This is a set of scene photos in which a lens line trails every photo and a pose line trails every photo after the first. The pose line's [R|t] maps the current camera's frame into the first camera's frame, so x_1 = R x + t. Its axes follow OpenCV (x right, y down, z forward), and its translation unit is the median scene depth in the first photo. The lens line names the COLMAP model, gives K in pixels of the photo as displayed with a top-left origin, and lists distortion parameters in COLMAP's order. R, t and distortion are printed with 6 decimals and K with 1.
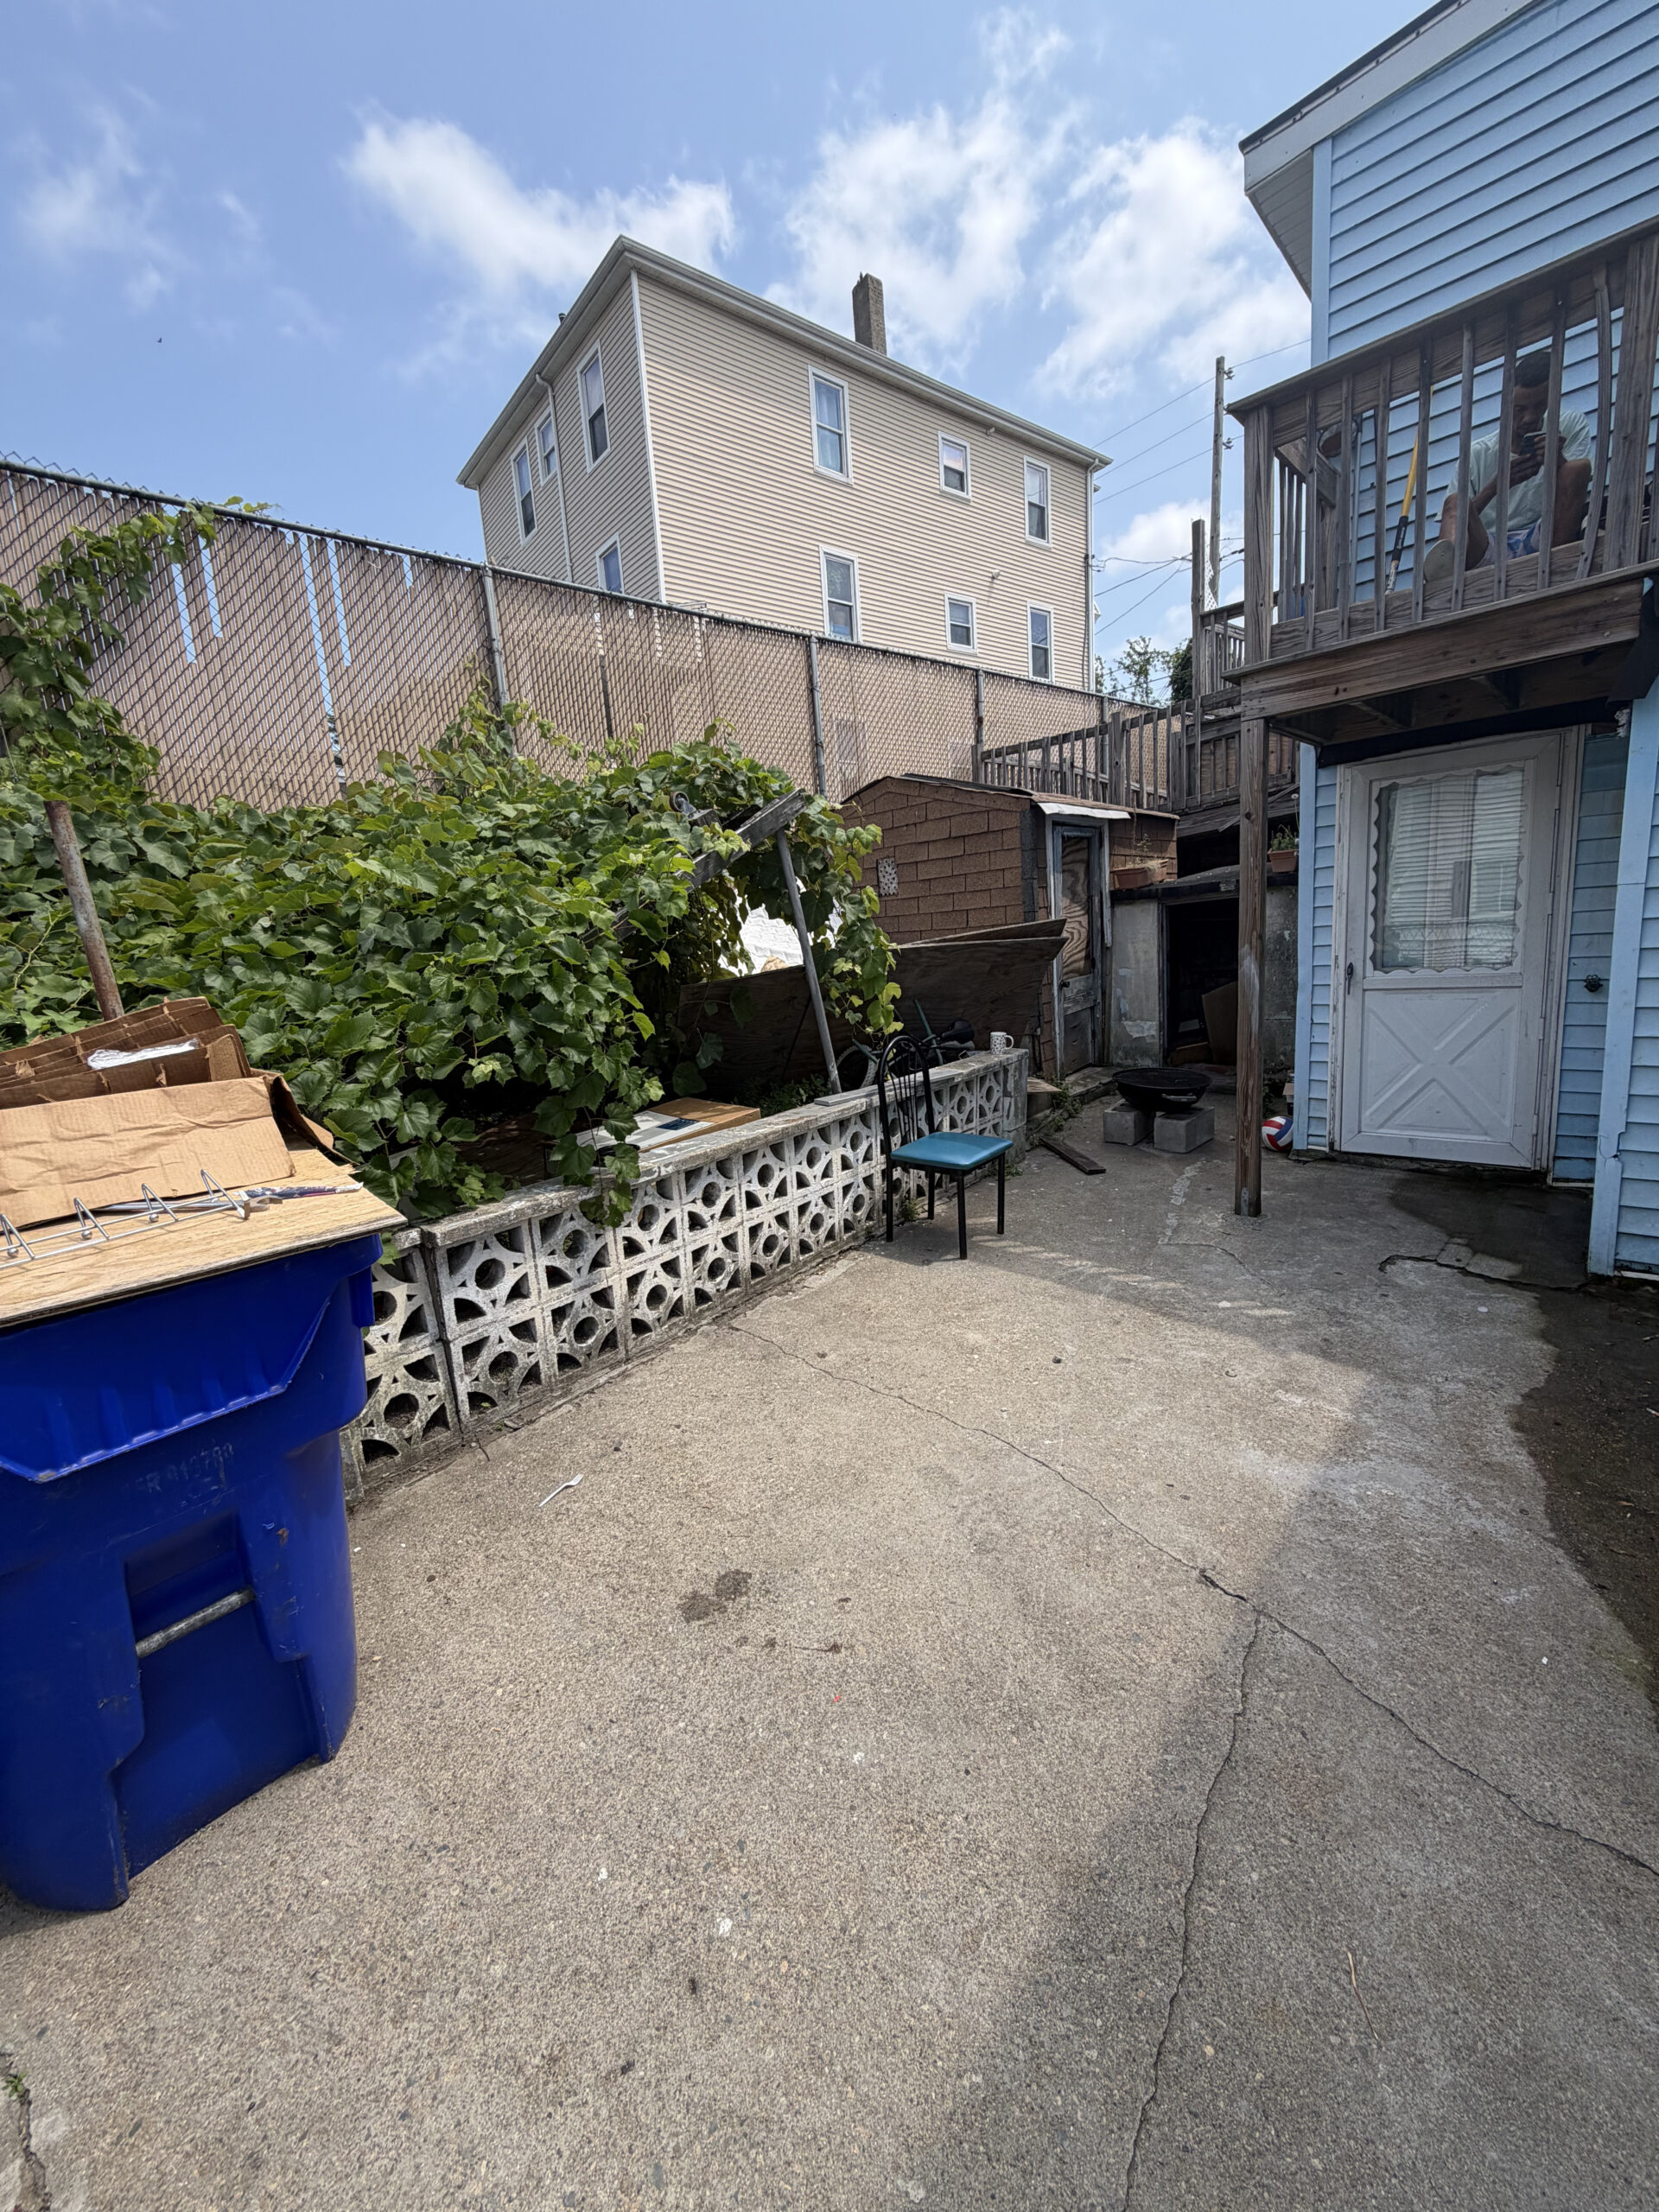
lens RADIAL K [[887.2, 0, 826.8], [0, 887.2, 1094.4], [0, 0, 1]] dist [0.000753, 0.000271]
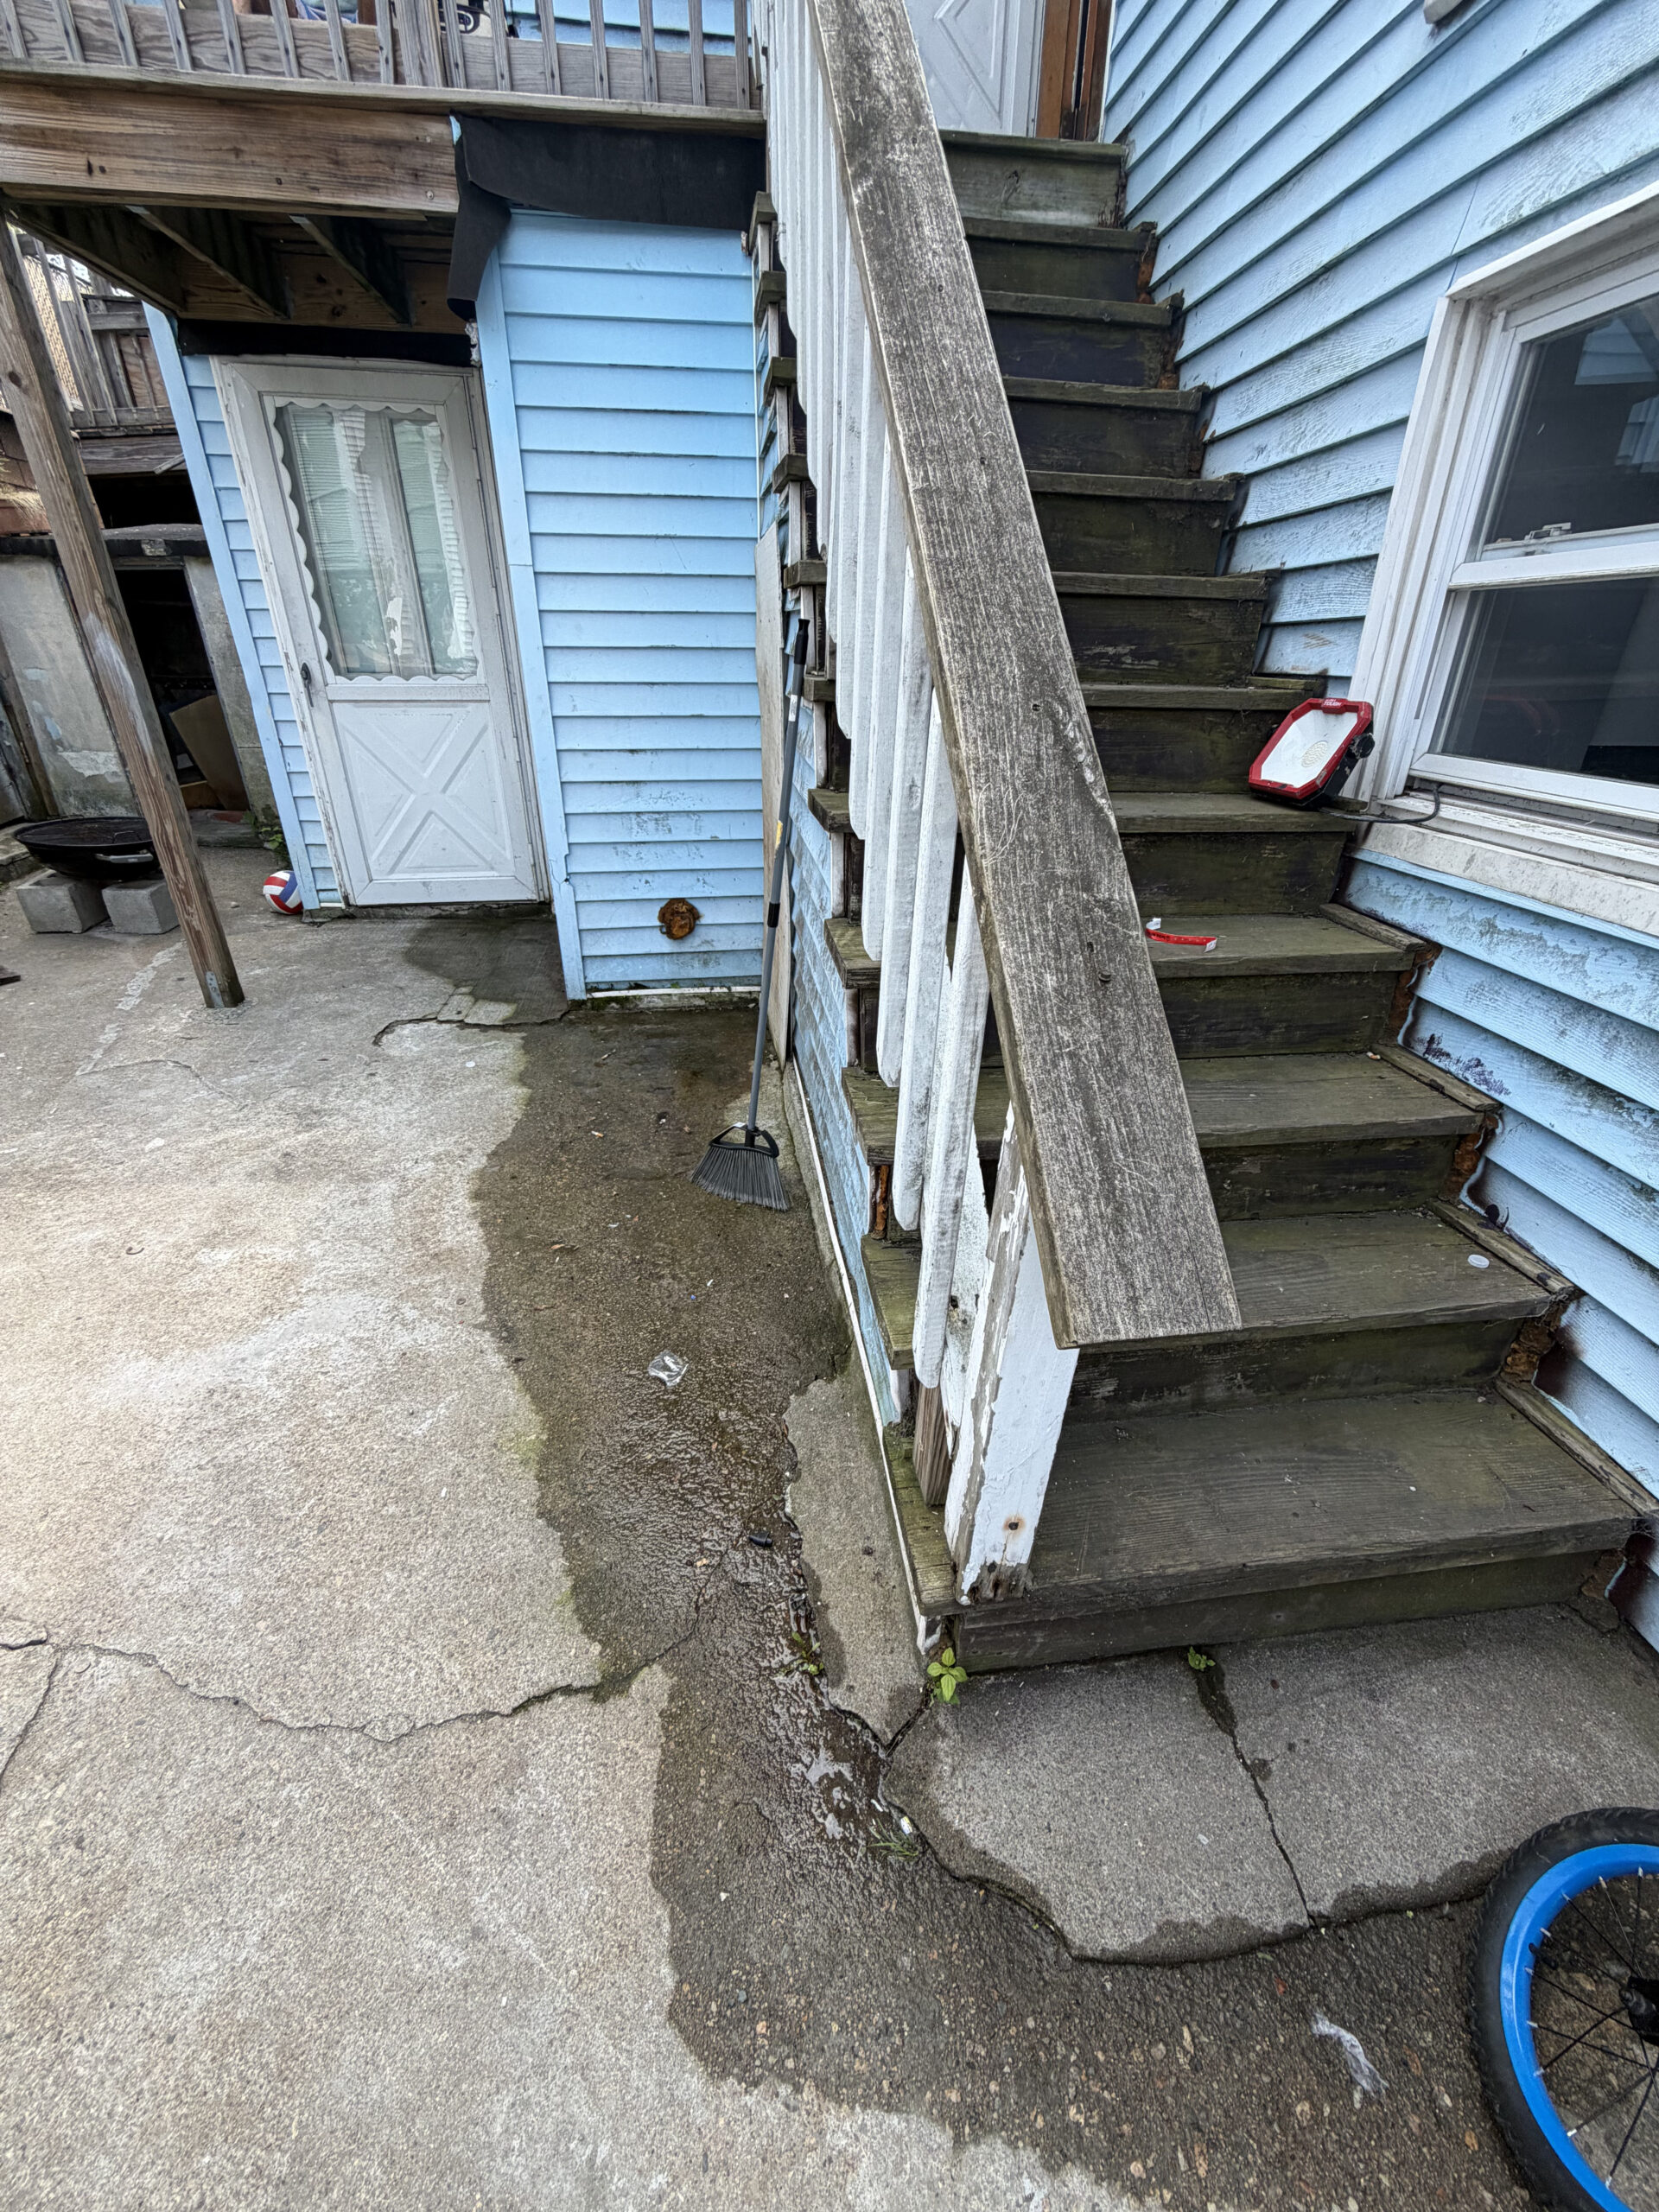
lens RADIAL K [[887.2, 0, 833.7], [0, 887.2, 1096.8], [0, 0, 1]] dist [0.000753, 0.000271]
pose [[0.634782, -0.281747, 0.719493, 0.231448], [0.077563, 0.949683, 0.303457, 0.017309], [-0.768788, -0.136823, 0.624695, 0.095933]]
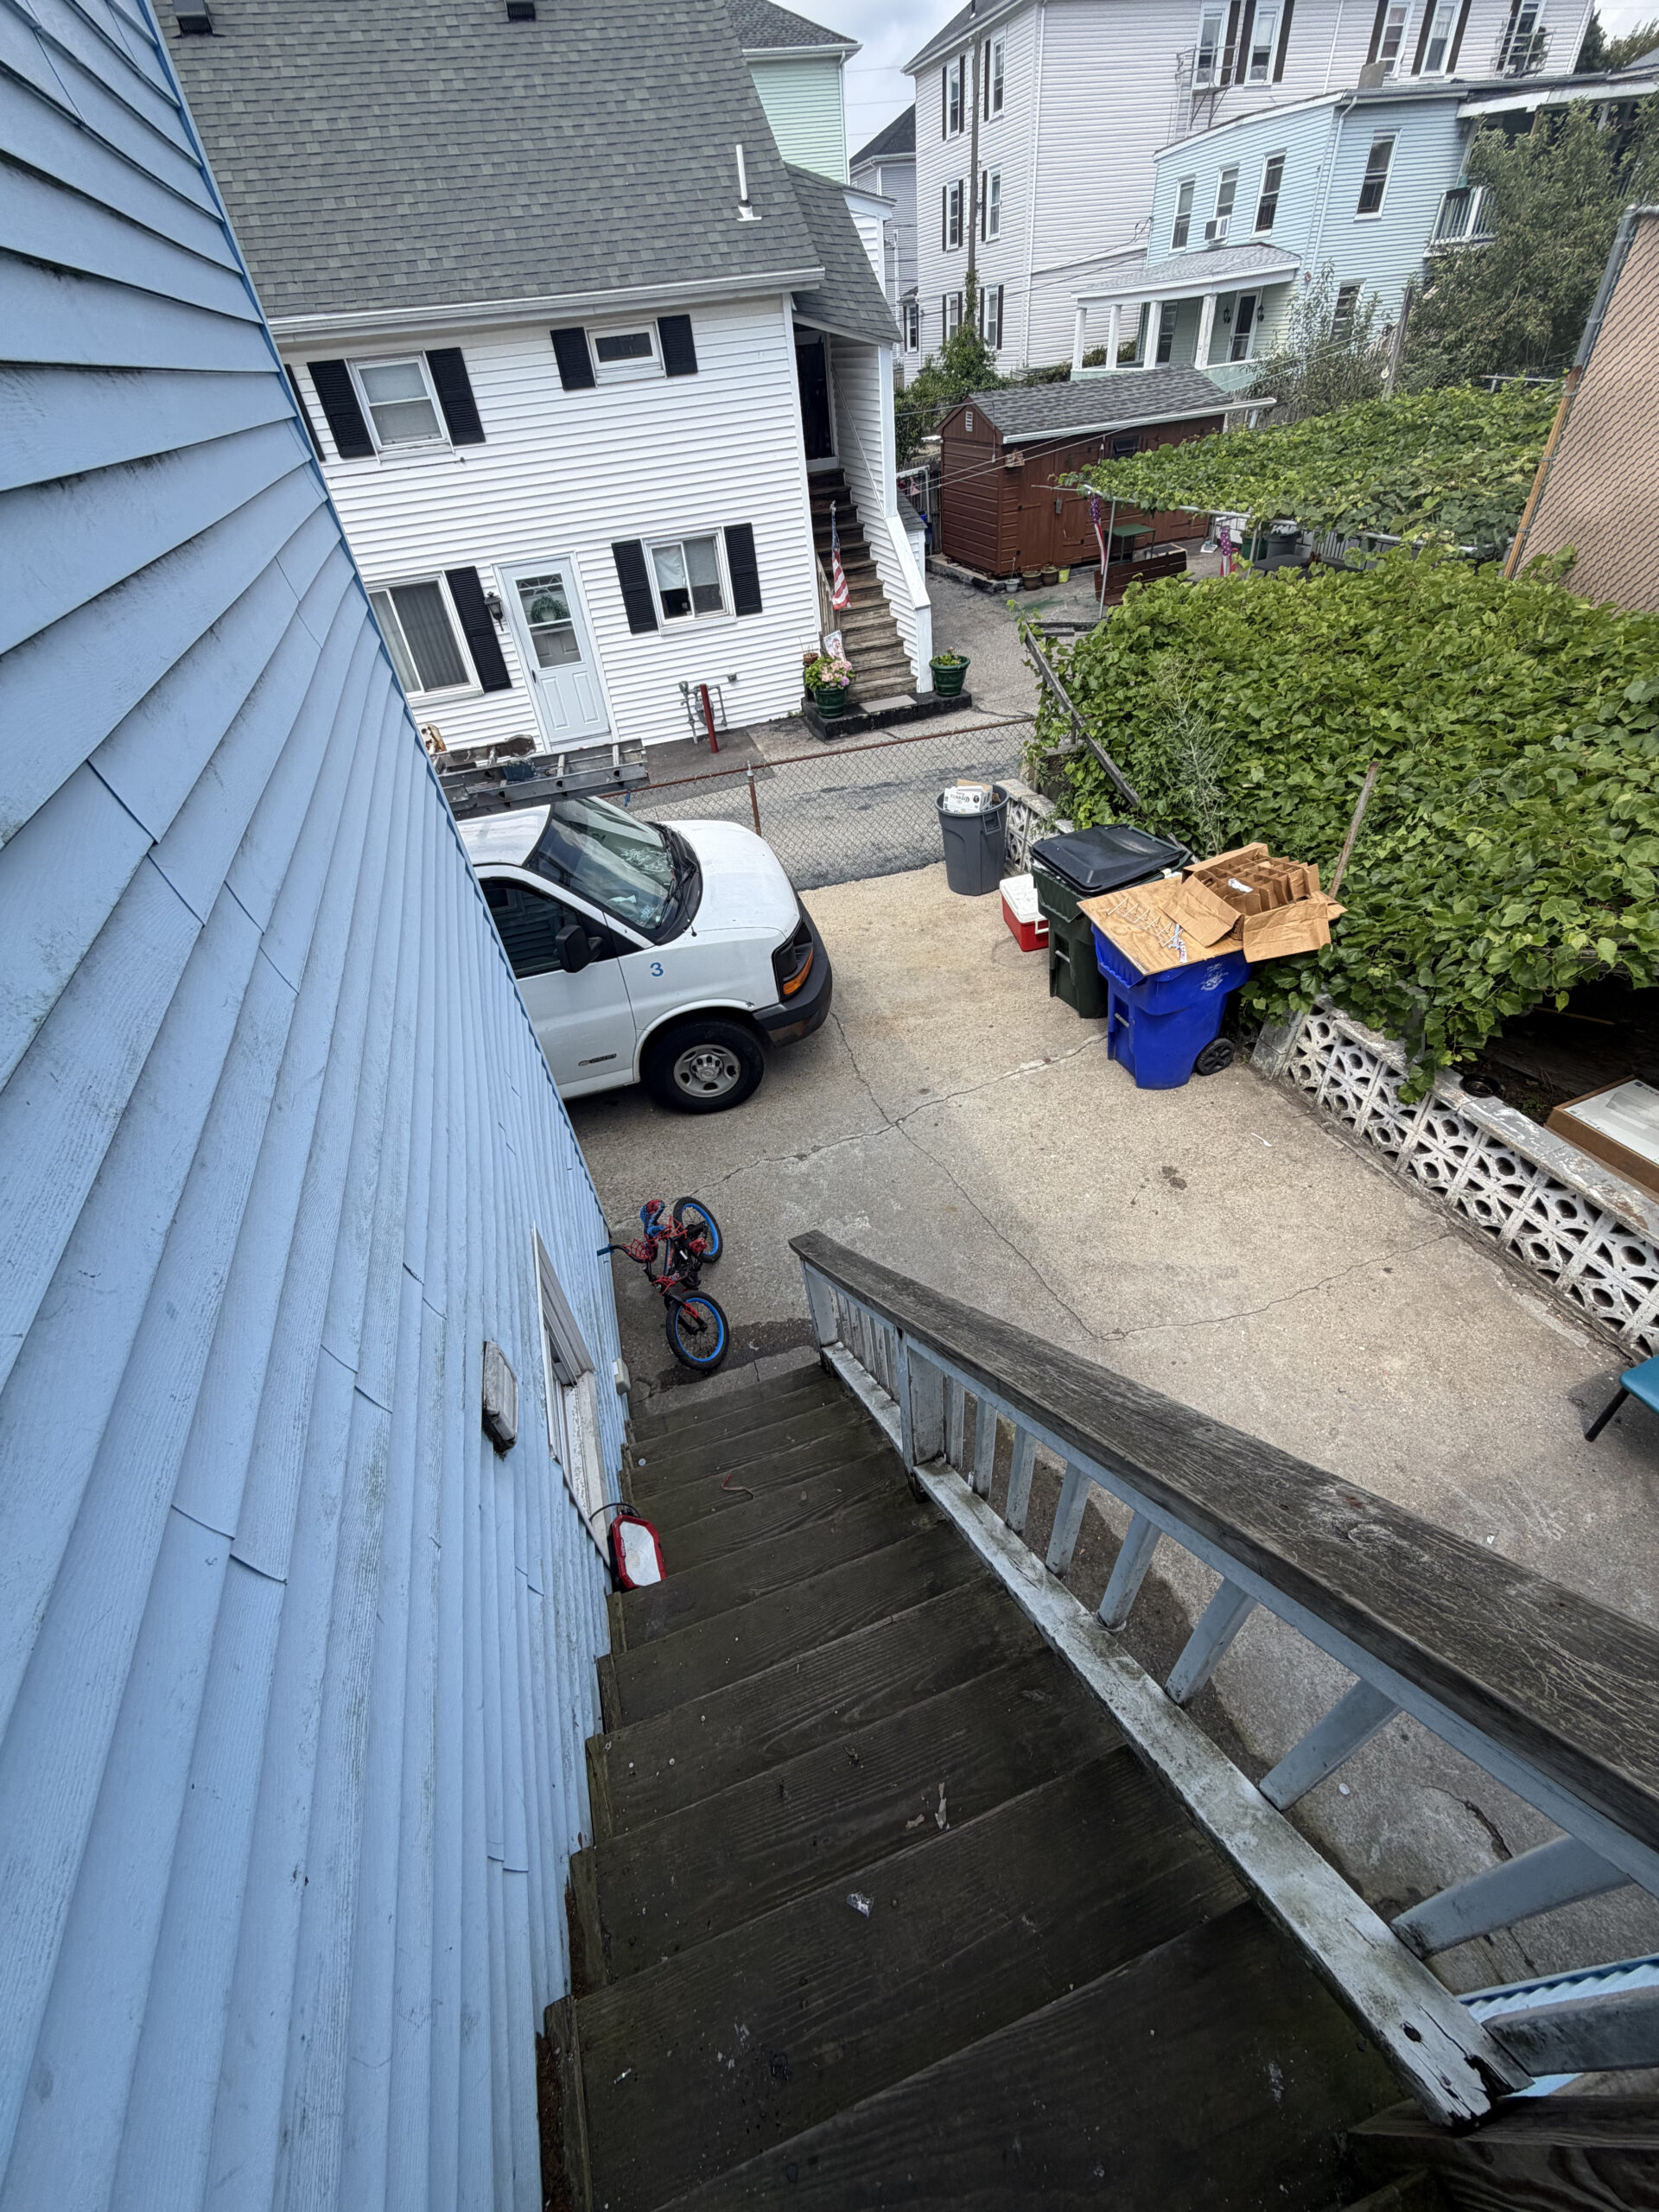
lens RADIAL K [[887.2, 0, 821.4], [0, 887.2, 1096.2], [0, 0, 1]] dist [0.000753, 0.000271]
pose [[-0.485665, 0.647517, -0.587240, 0.827819], [-0.034261, 0.657172, 0.752962, -0.707291], [0.873473, 0.385807, -0.296980, 0.389703]]
